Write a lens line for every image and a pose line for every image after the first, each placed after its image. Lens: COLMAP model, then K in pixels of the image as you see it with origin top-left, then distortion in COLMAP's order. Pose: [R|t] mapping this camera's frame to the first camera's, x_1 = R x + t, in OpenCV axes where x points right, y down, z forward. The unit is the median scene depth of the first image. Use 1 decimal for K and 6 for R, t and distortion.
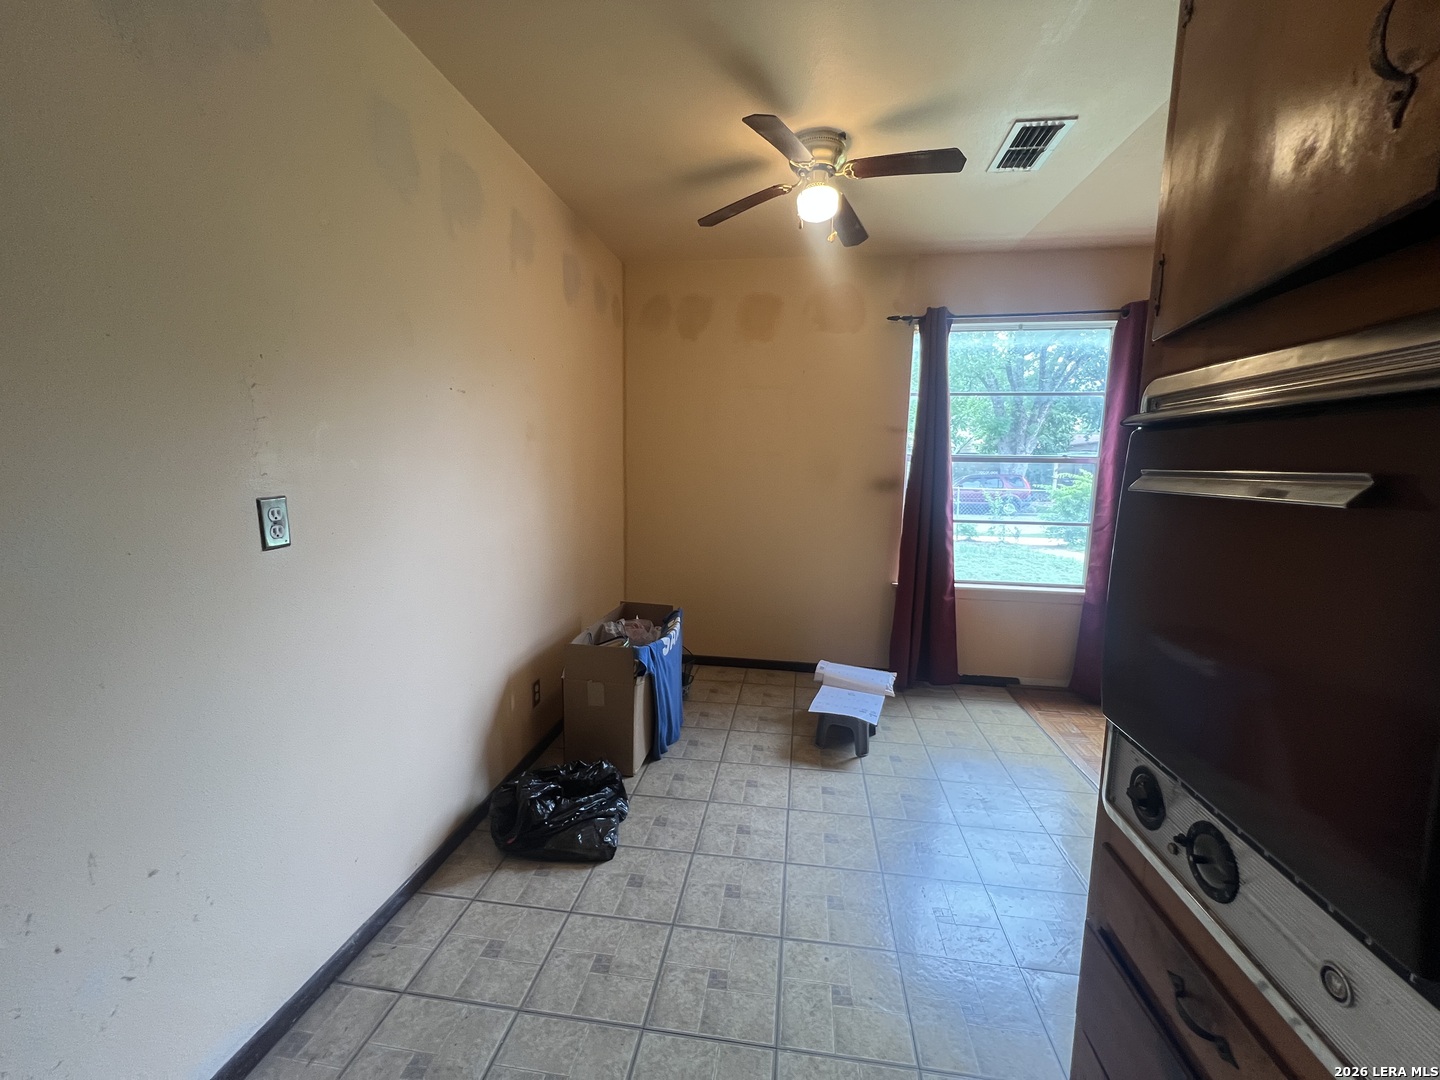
lens RADIAL K [[577.1, 0, 719.7], [0, 577.1, 536.7], [0, 0, 1]] dist [-0.003151, 0.000756]
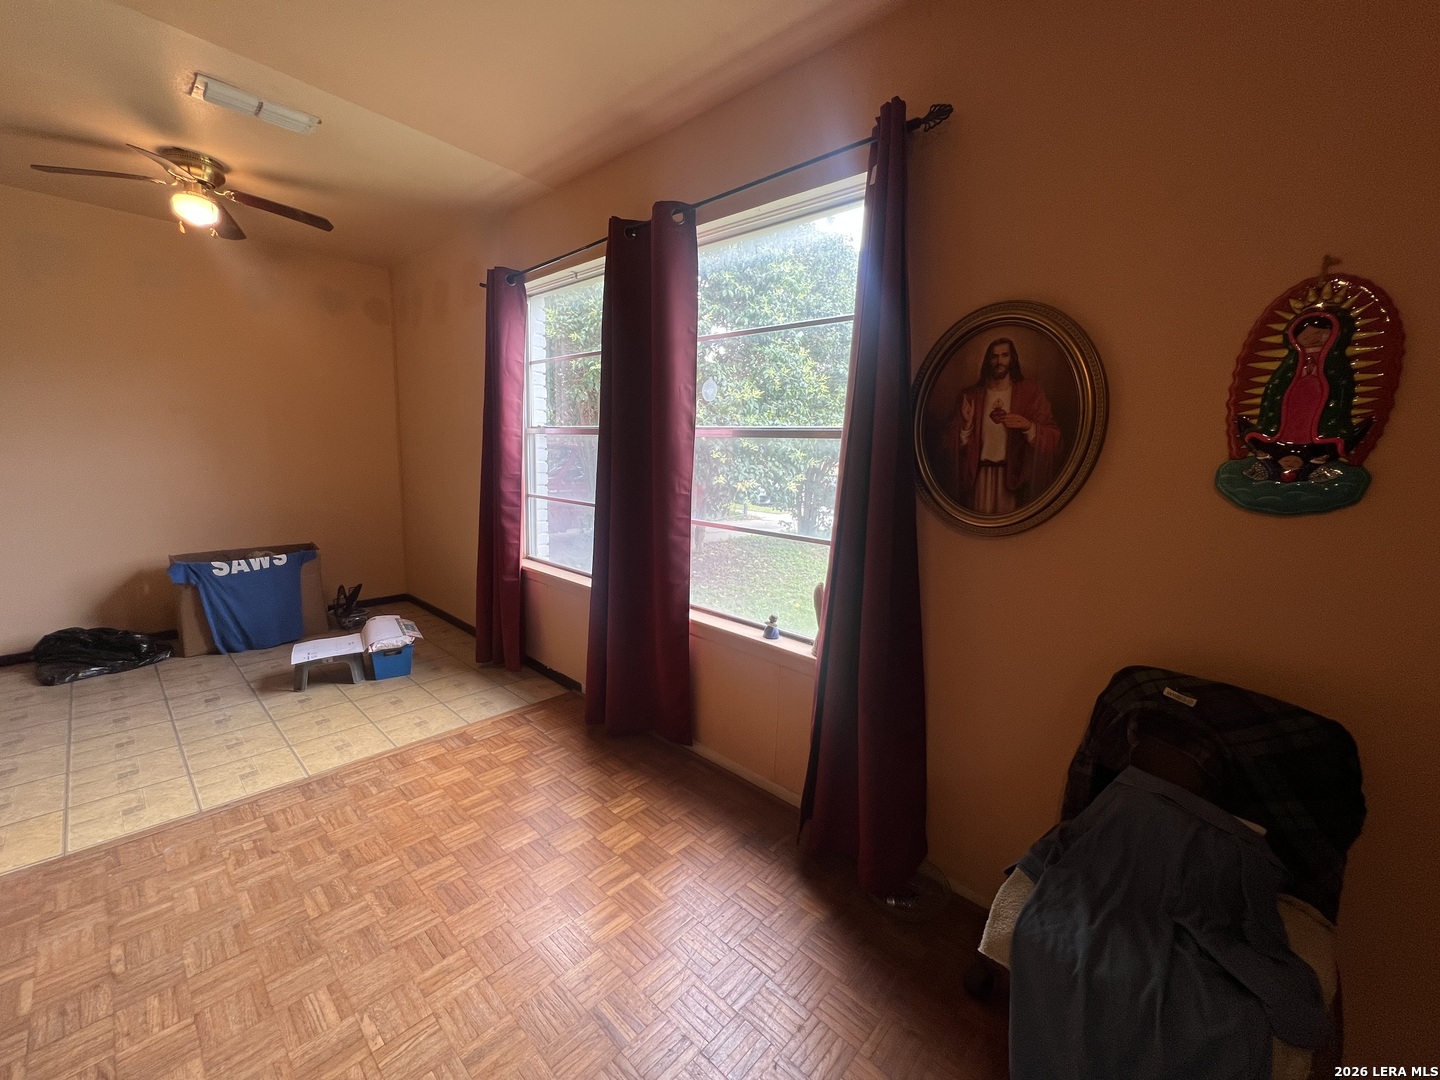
lens RADIAL K [[577.1, 0, 719.7], [0, 577.1, 536.7], [0, 0, 1]] dist [-0.003151, 0.000756]
pose [[0.819147, 0.094492, -0.565747, 1.704441], [-0.080568, 0.995513, 0.049617, -0.052551], [0.567897, 0.004937, 0.823085, 0.591935]]
